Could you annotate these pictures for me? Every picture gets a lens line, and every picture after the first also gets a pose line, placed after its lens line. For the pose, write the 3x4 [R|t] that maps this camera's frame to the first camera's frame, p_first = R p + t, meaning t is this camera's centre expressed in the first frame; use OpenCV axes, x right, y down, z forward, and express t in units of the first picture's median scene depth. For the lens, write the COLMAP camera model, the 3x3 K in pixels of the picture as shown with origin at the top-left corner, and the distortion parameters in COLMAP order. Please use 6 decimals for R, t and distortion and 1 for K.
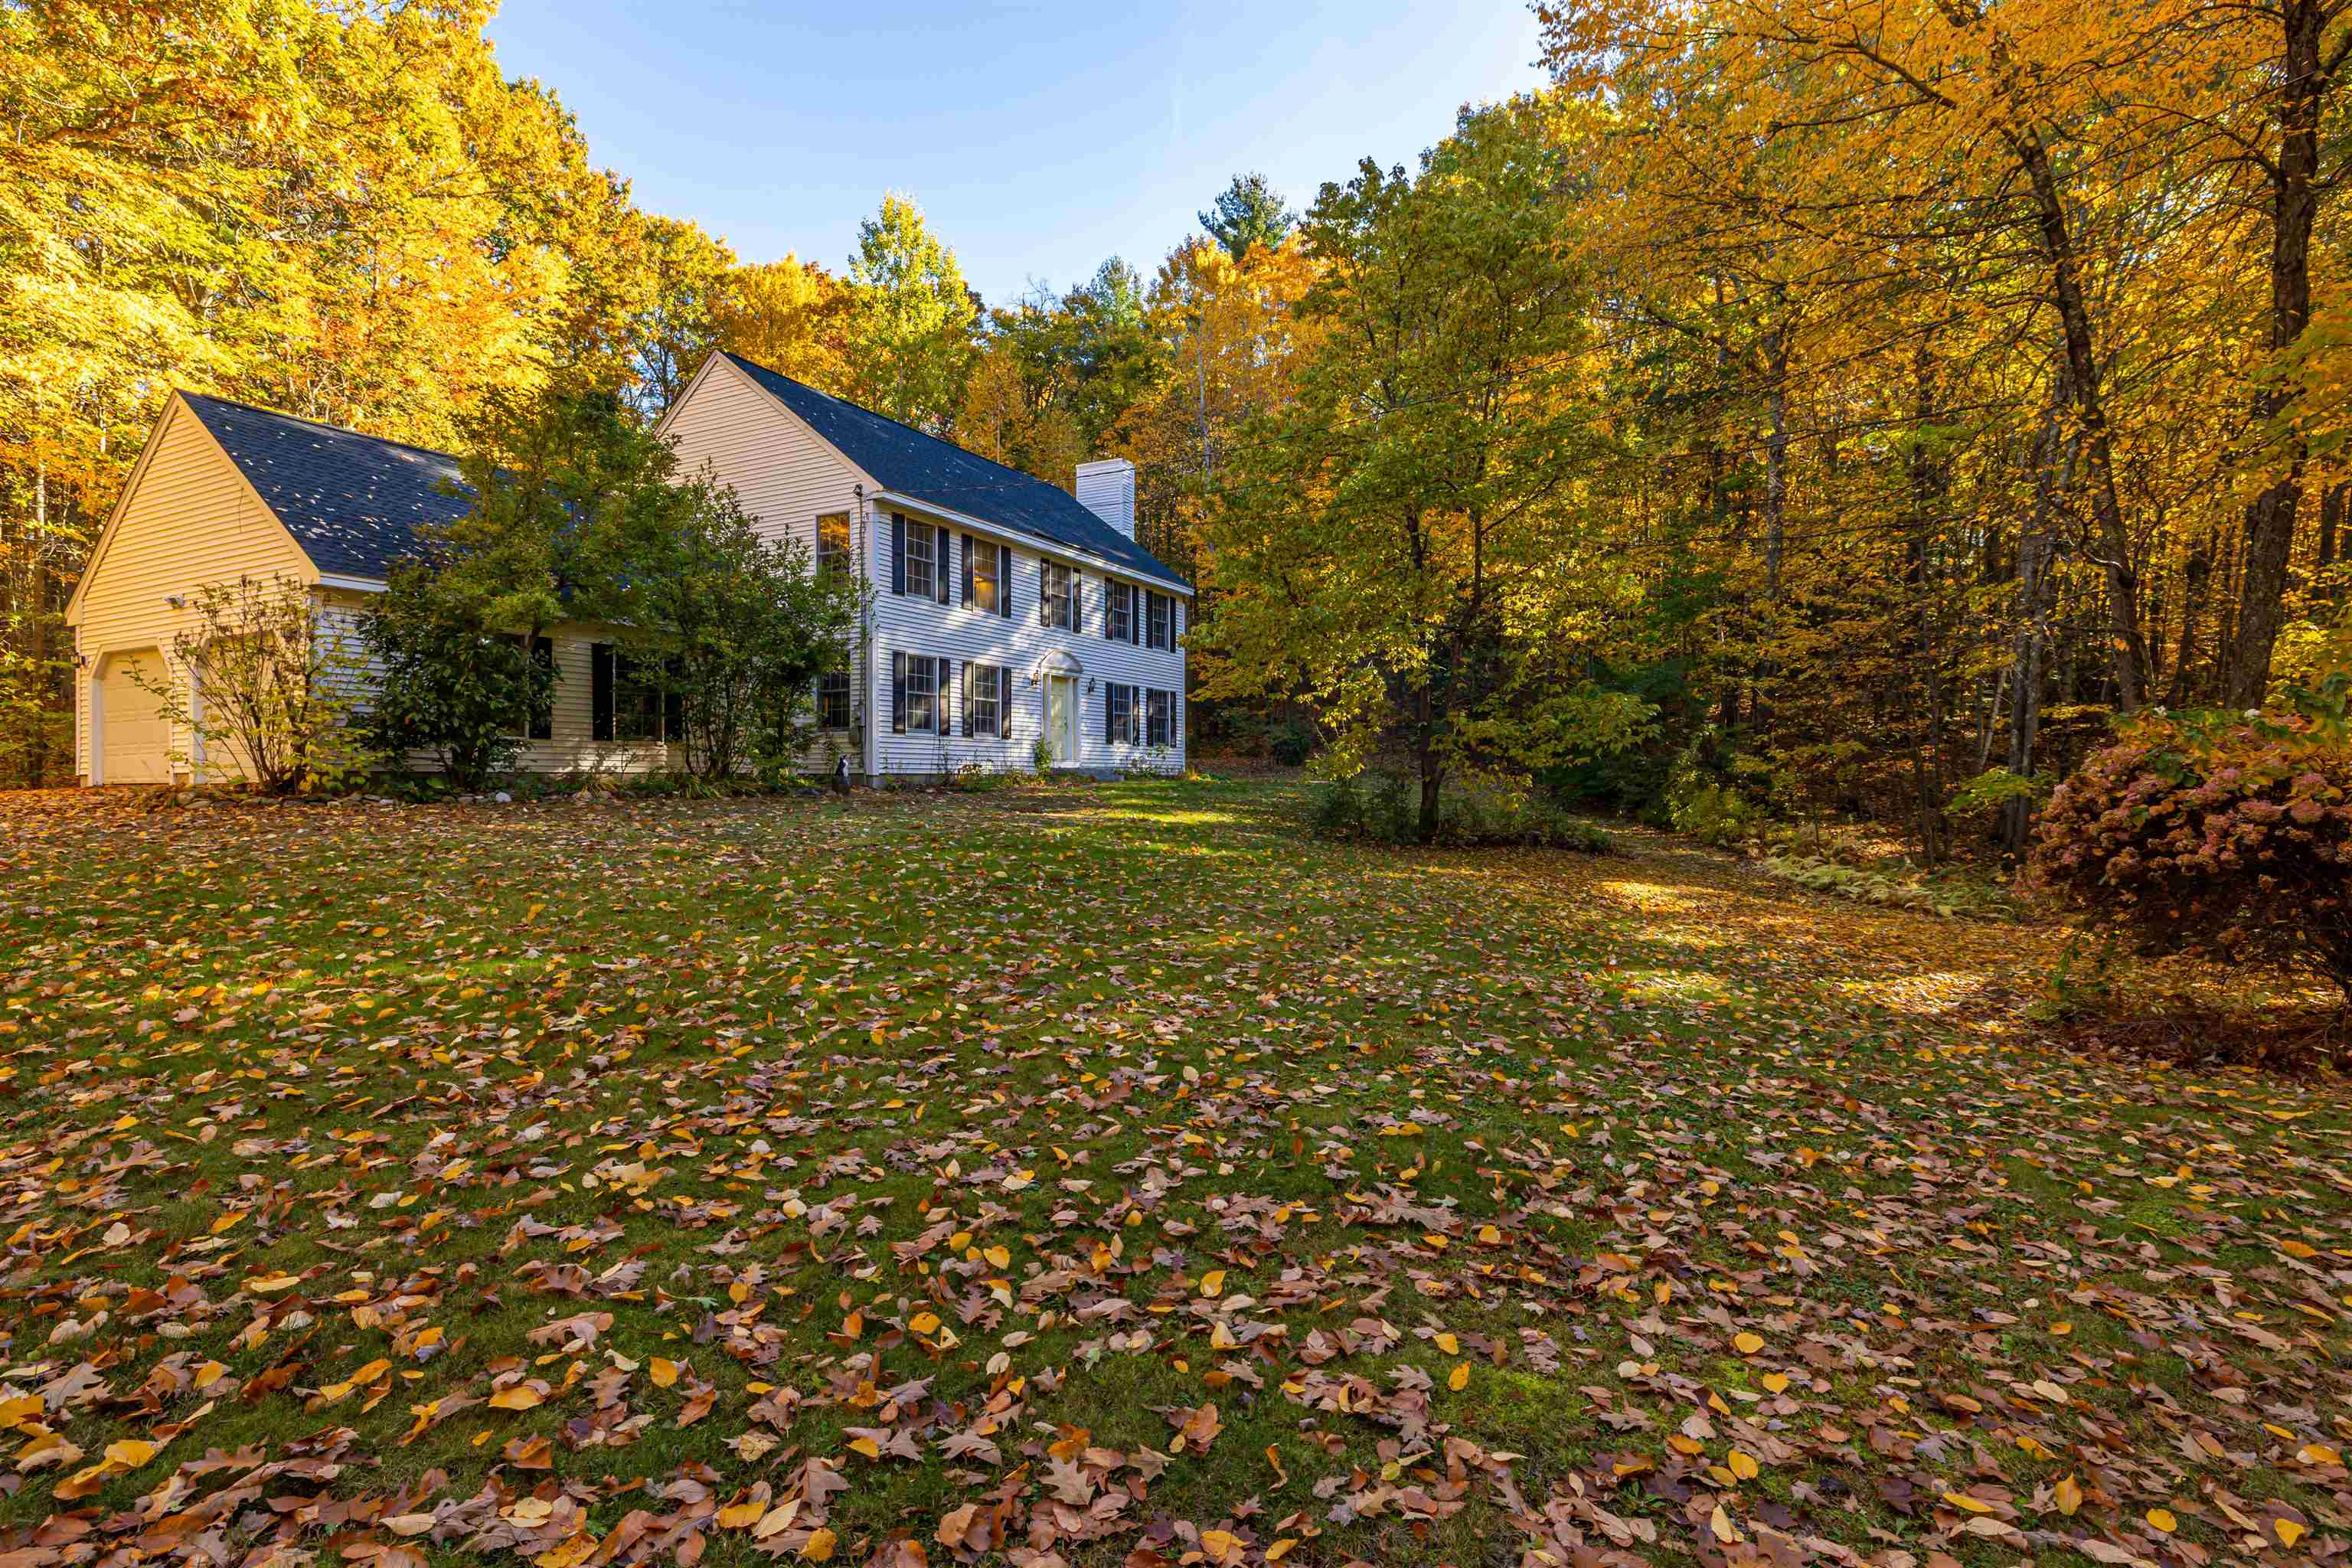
lens RADIAL K [[1125.7, 0, 1183.8], [0, 1125.7, 782.8], [0, 0, 1]] dist [-0.007633, 0.001306]
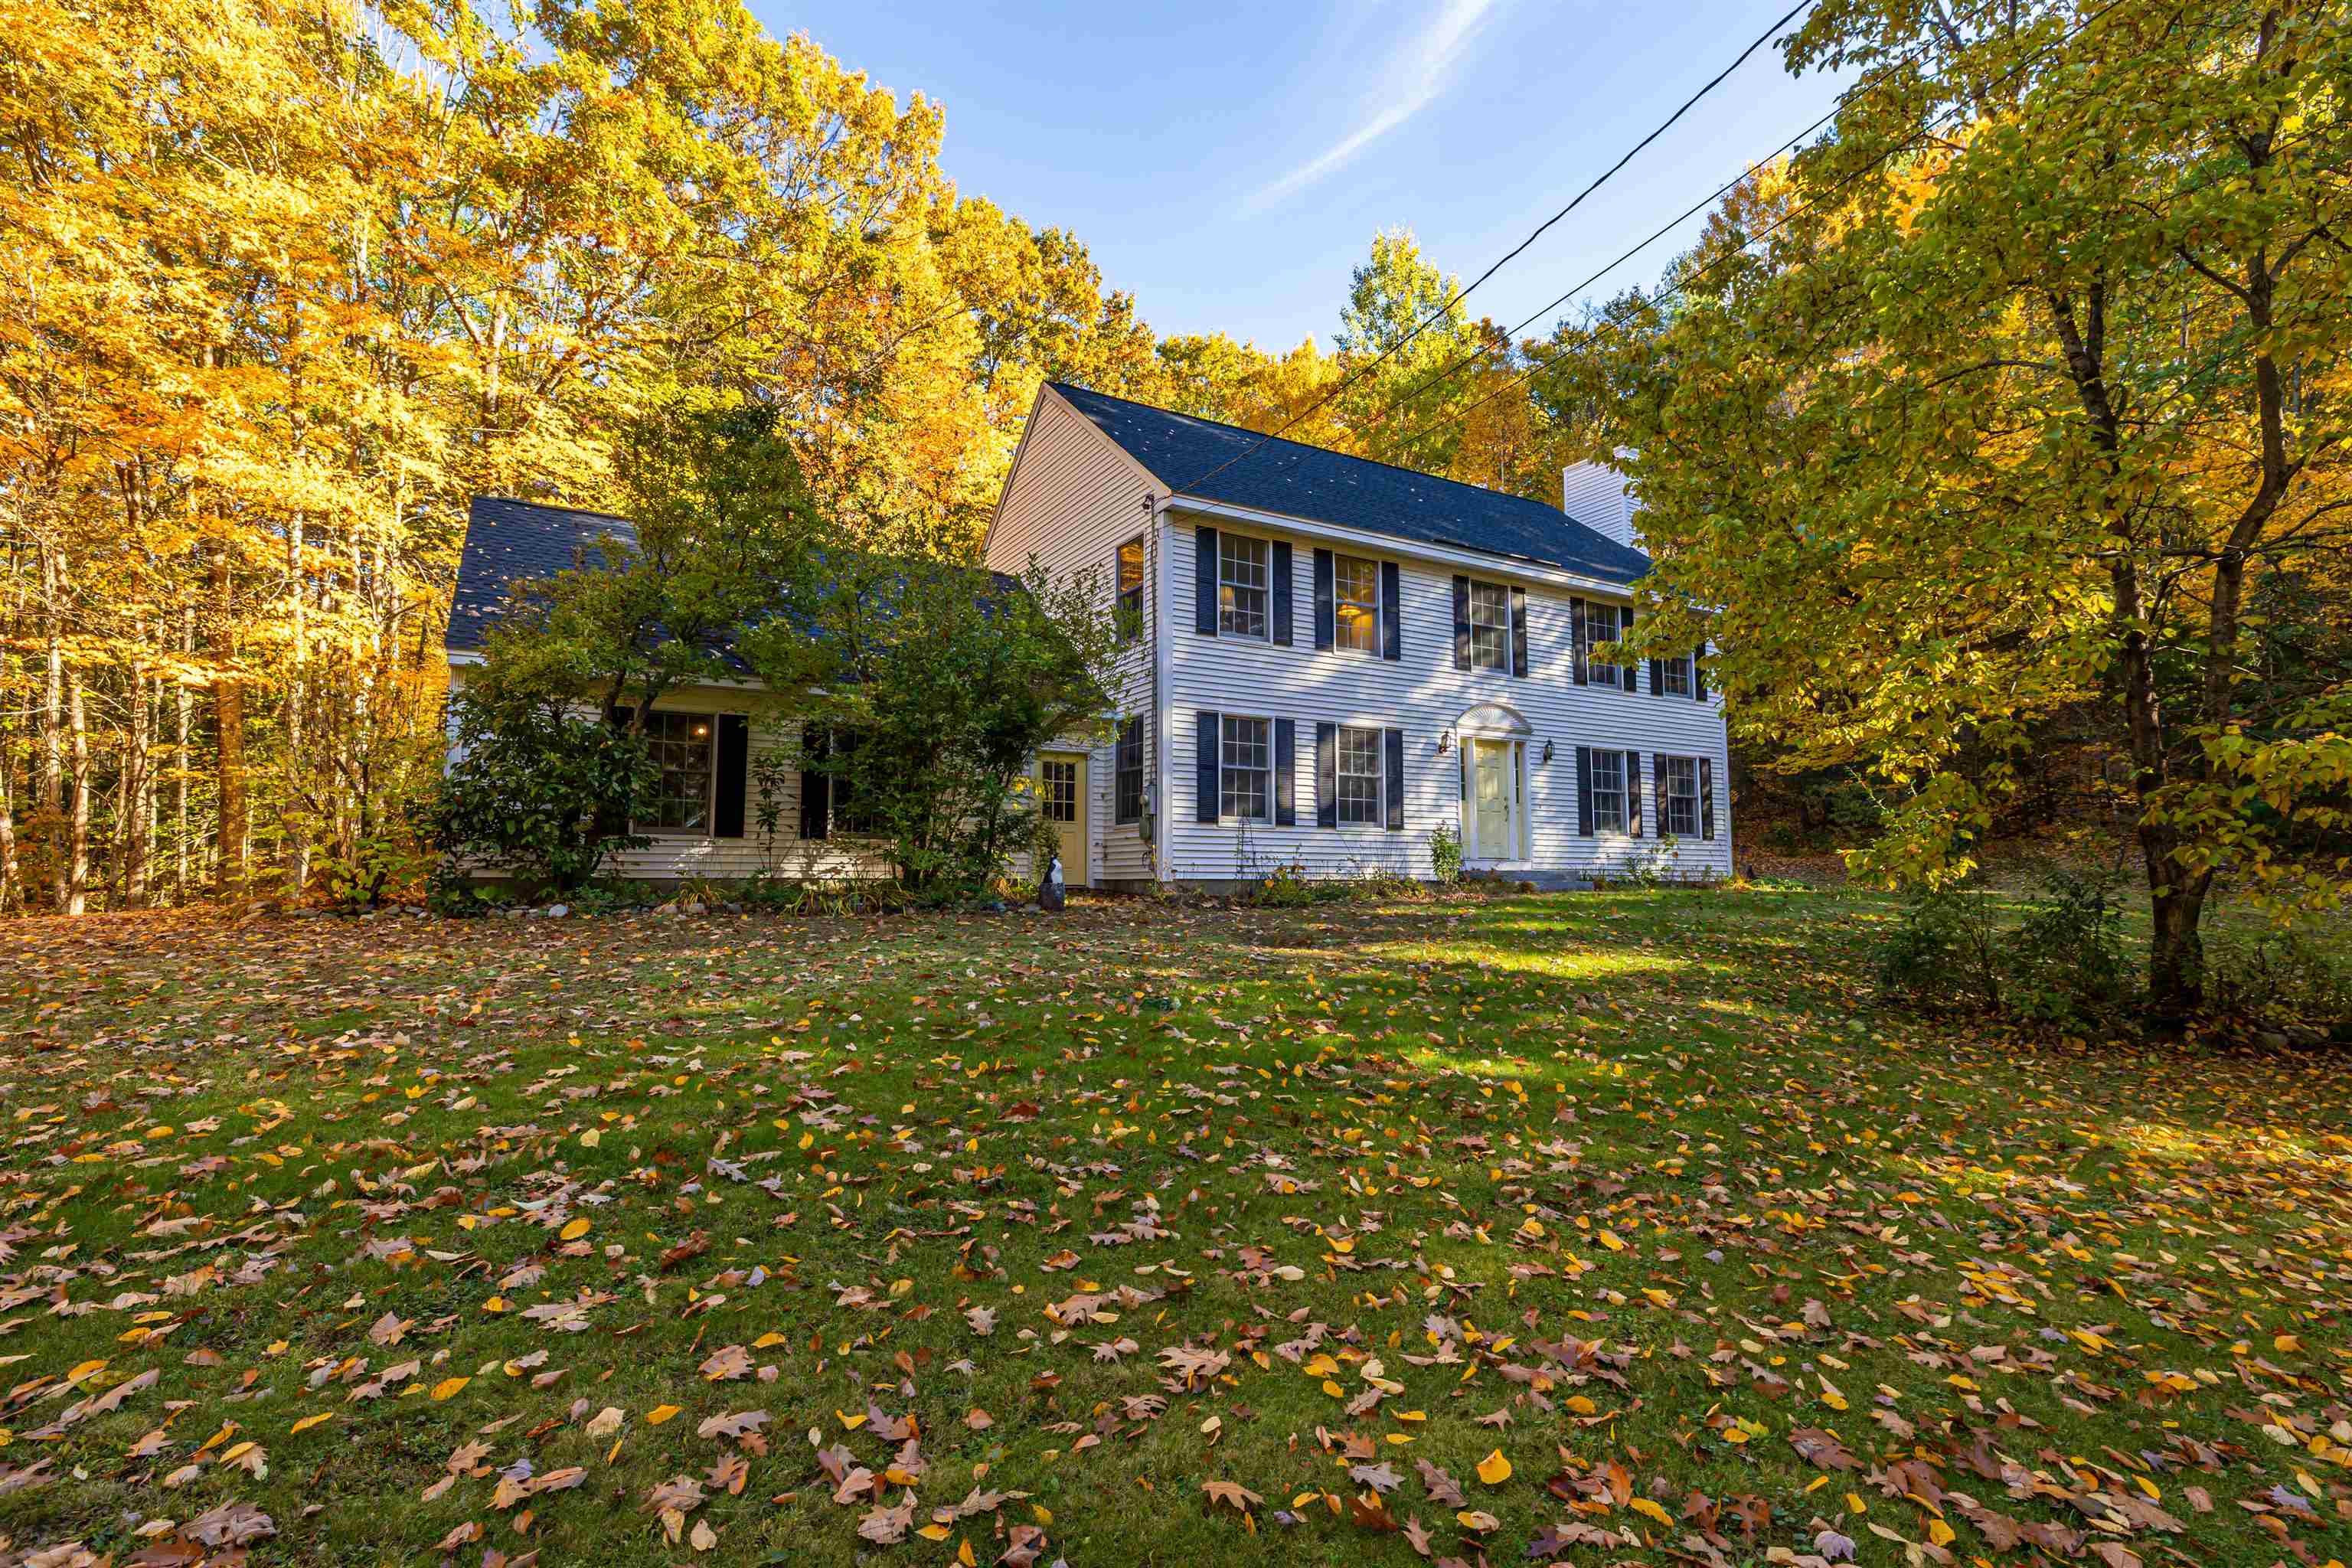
lens RADIAL K [[1125.7, 0, 1162.8], [0, 1125.7, 796.2], [0, 0, 1]] dist [-0.007633, 0.001306]
pose [[0.844299, -0.040458, -0.534343, 0.096555], [-0.003667, 0.996686, -0.081259, -0.002484], [0.535860, 0.070566, 0.841353, 0.327939]]
